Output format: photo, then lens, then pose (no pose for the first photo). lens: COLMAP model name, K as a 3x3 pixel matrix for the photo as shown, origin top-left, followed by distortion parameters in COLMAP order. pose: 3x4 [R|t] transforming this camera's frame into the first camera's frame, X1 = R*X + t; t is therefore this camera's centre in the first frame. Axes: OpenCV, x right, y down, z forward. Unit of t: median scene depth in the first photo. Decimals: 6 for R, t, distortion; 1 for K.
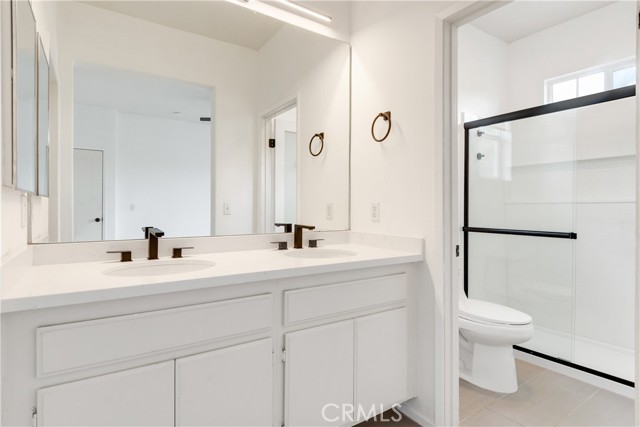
lens RADIAL K [[340.1, 0, 316.7], [0, 340.1, 211.9], [0, 0, 1]] dist [0.004075, -0.000237]
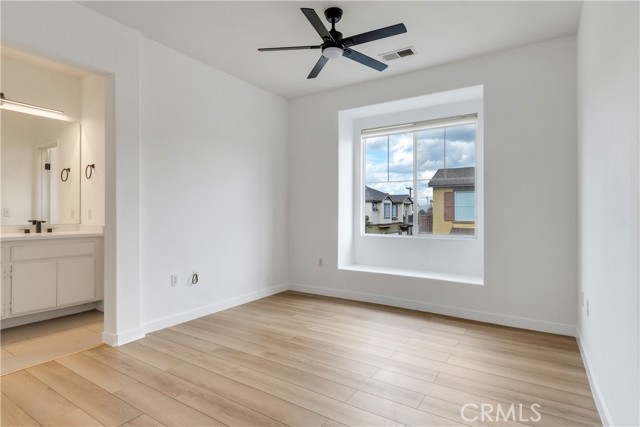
lens RADIAL K [[340.1, 0, 318.7], [0, 340.1, 210.5], [0, 0, 1]] dist [0.004075, -0.000237]
pose [[0.923753, -0.007916, 0.382907, 0.525945], [0.010120, 0.999942, -0.003741, 0.002988], [-0.382855, 0.007331, 0.923779, -1.092673]]
